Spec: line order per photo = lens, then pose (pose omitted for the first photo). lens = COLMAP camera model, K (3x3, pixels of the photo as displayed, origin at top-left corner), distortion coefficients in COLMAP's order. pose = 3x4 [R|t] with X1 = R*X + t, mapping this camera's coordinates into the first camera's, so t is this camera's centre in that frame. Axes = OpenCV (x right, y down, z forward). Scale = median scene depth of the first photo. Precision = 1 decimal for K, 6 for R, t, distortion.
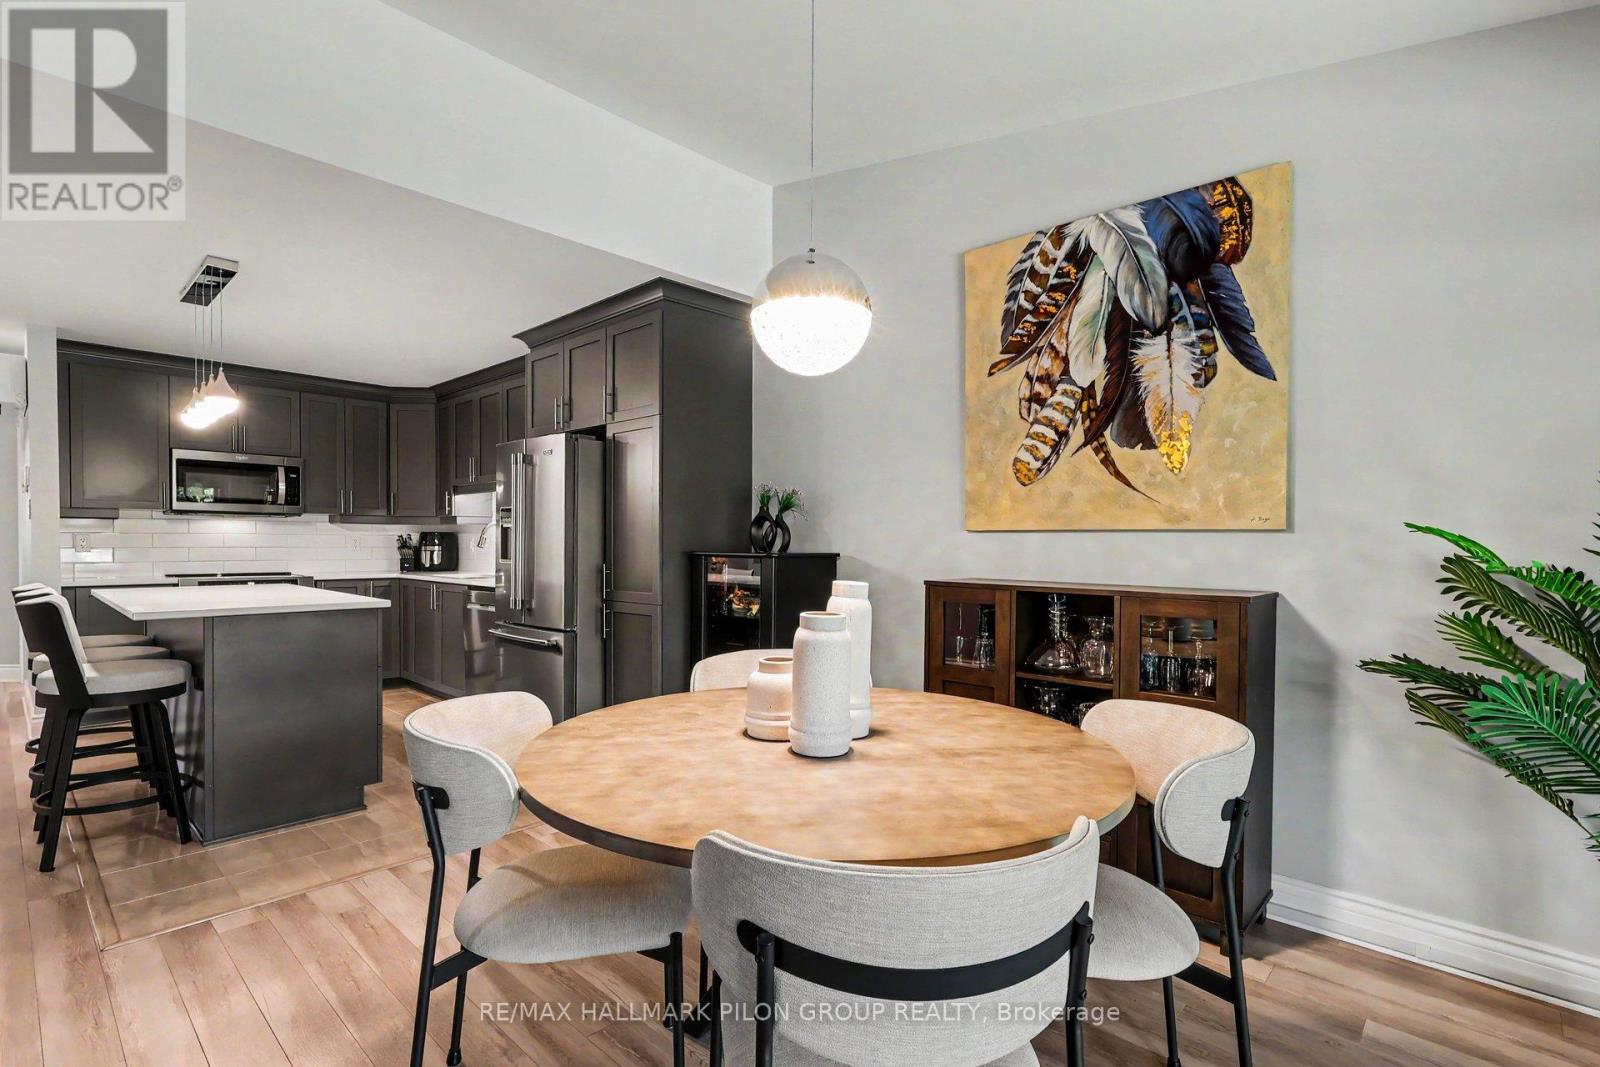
lens RADIAL K [[765.2, 0, 805.7], [0, 765.2, 550.0], [0, 0, 1]] dist [0.001057, 0.000141]
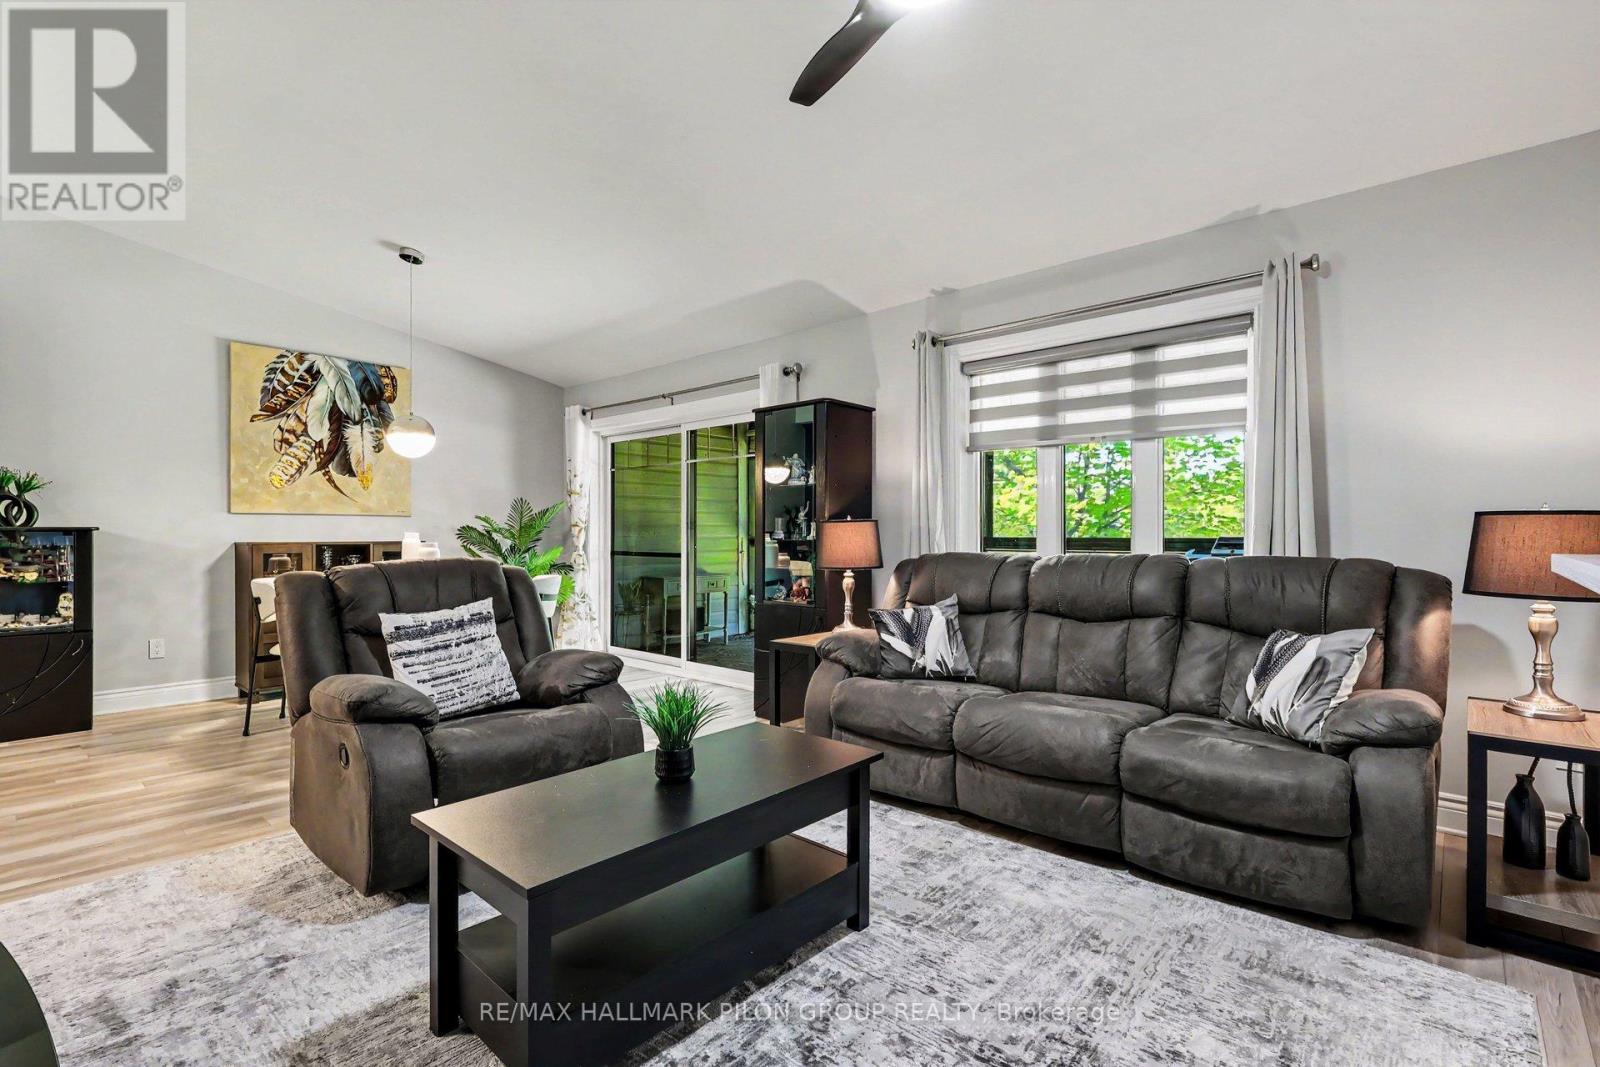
lens RADIAL K [[749.4, 0, 800.0], [0, 749.4, 533.5], [0, 0, 1]] dist [0.000859, 0.000166]
pose [[-0.018608, -0.006635, 0.999805, -1.540134], [0.012626, 0.999897, 0.006871, 0.024845], [-0.999747, 0.012751, -0.018523, -0.189230]]
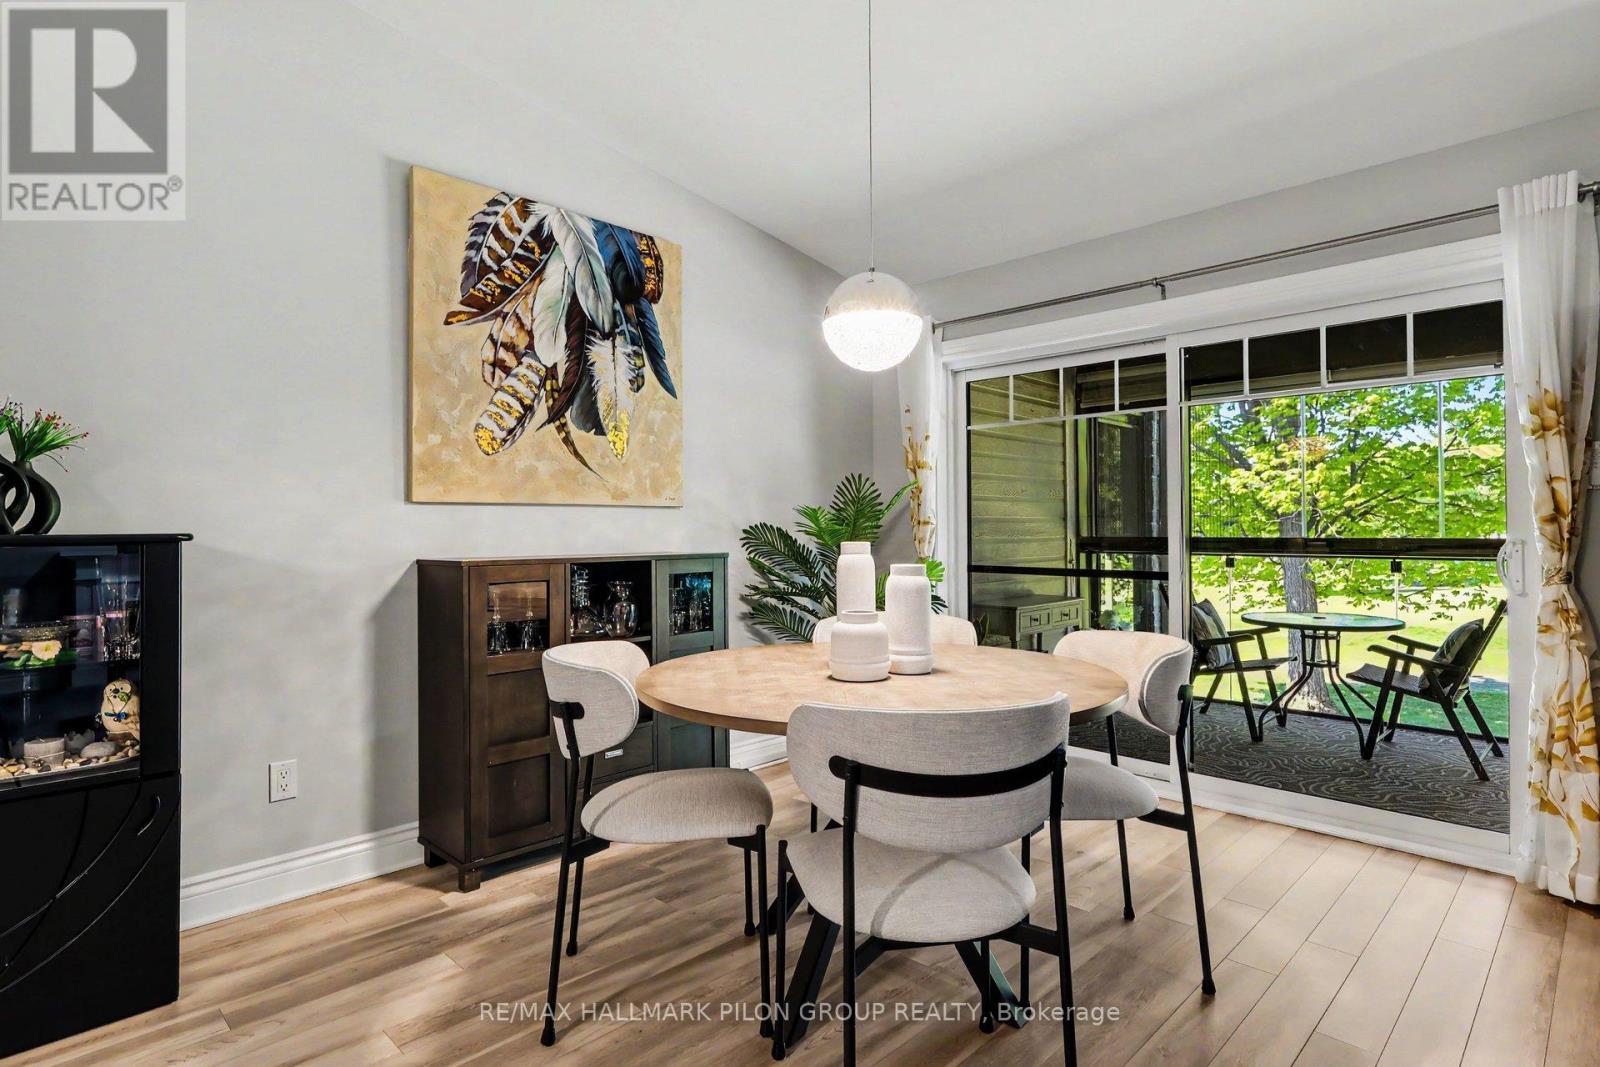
lens RADIAL K [[841.0, 0, 804.0], [0, 841.0, 518.7], [0, 0, 1]] dist [-0.000153, -0.000024]
pose [[0.027038, 0.003957, 0.999627, -0.752148], [0.017579, 0.999836, -0.004433, 0.004938], [-0.999480, 0.017692, 0.026964, 0.613037]]
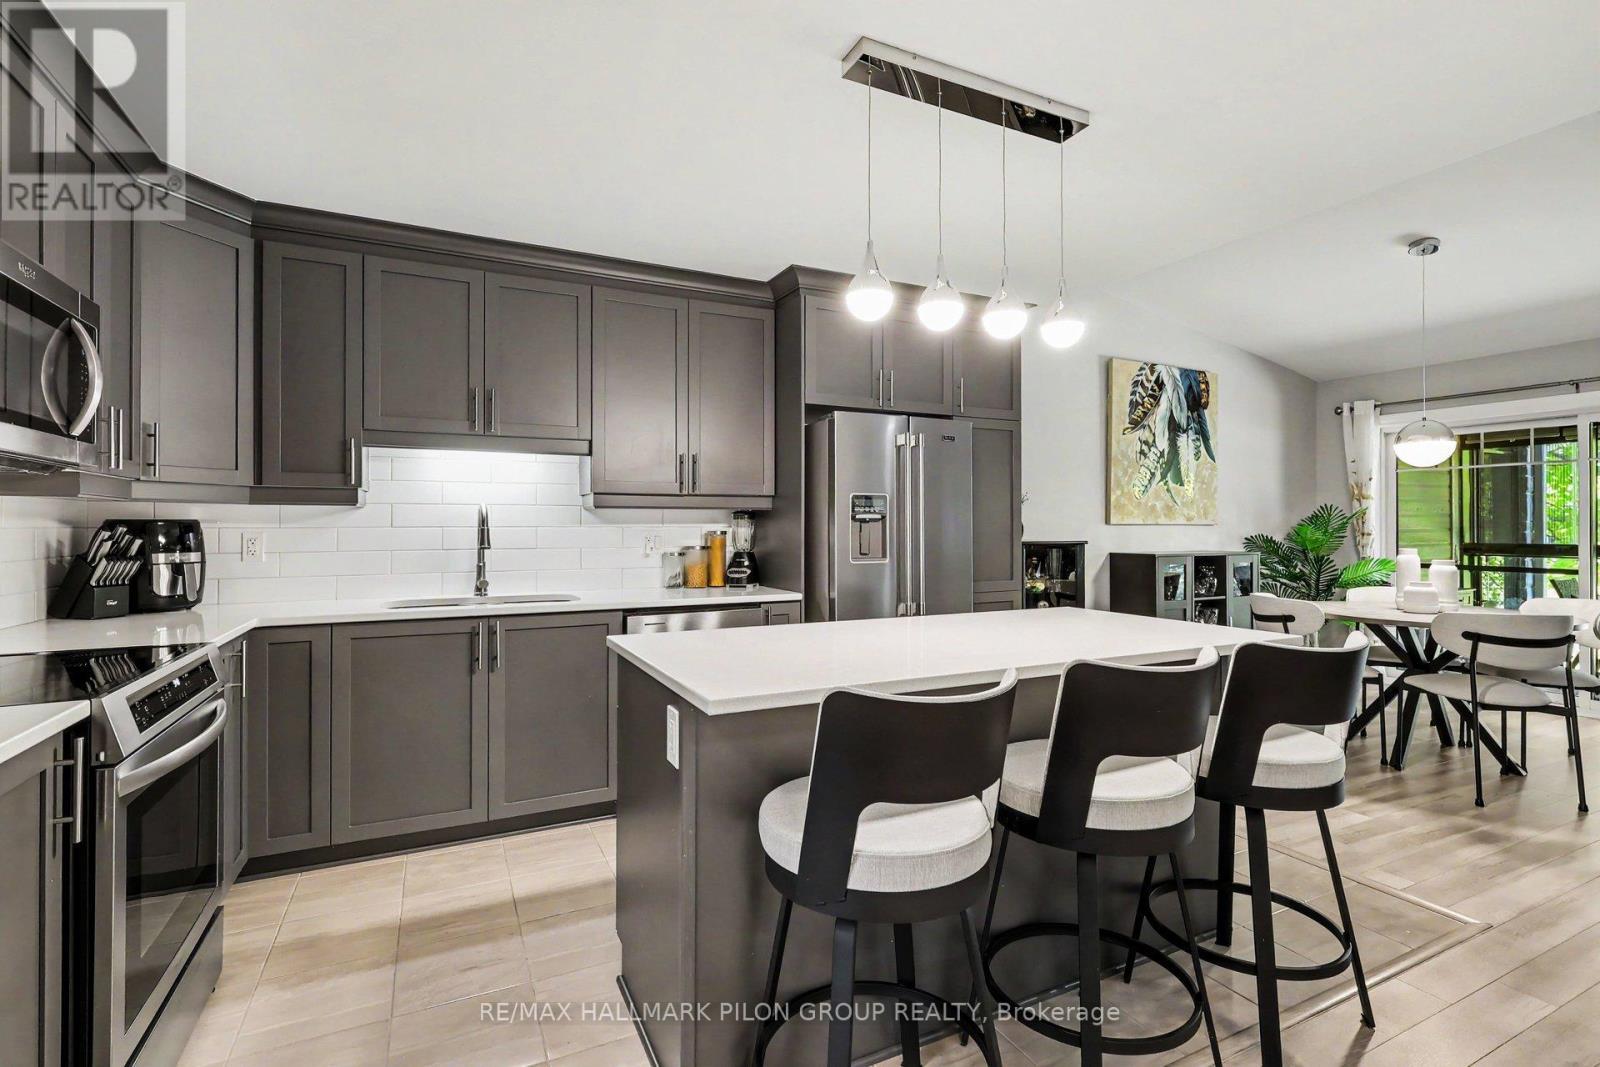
lens RADIAL K [[744.7, 0, 806.4], [0, 744.7, 525.7], [0, 0, 1]] dist [0.002923, 0.000143]
pose [[0.346897, -0.005904, 0.937885, -1.700336], [0.012847, 0.999916, 0.001543, -0.036307], [-0.937815, 0.011514, 0.346944, 1.167243]]
